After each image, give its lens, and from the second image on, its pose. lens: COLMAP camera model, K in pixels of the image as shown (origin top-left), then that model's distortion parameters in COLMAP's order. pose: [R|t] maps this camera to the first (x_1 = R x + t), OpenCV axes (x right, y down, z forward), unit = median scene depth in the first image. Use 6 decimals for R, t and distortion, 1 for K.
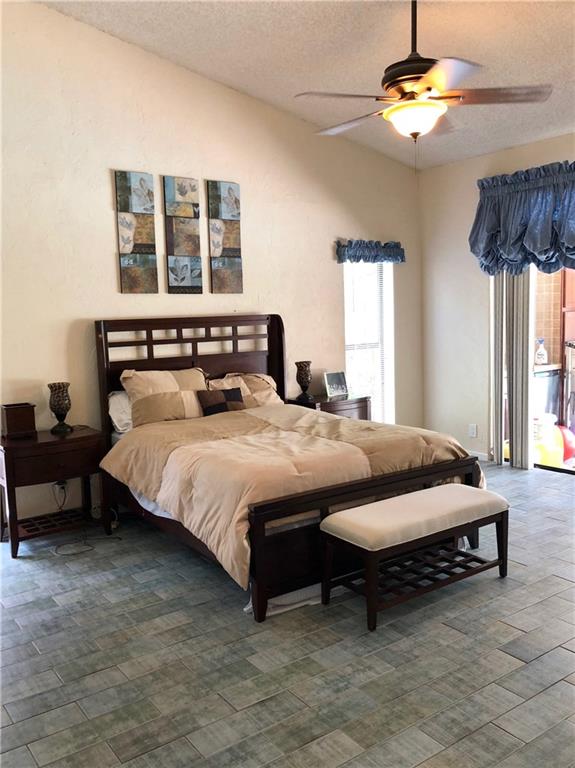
lens RADIAL K [[635.6, 0, 283.5], [0, 635.6, 391.2], [0, 0, 1]] dist [0.038586, -0.026300]
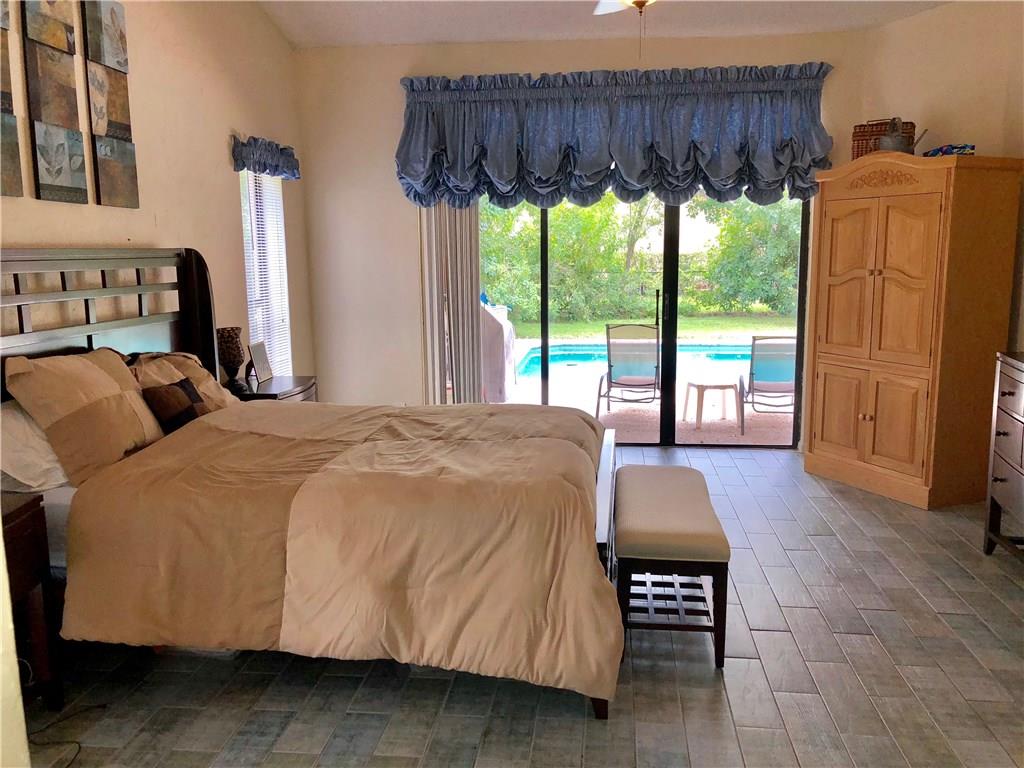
lens RADIAL K [[847.4, 0, 507.3], [0, 847.4, 374.3], [0, 0, 1]] dist [0.038586, -0.026300]
pose [[0.676329, -0.080165, 0.732224, -0.411189], [0.077741, 0.996277, 0.037268, -0.014010], [-0.732486, 0.031718, 0.680043, 0.276525]]
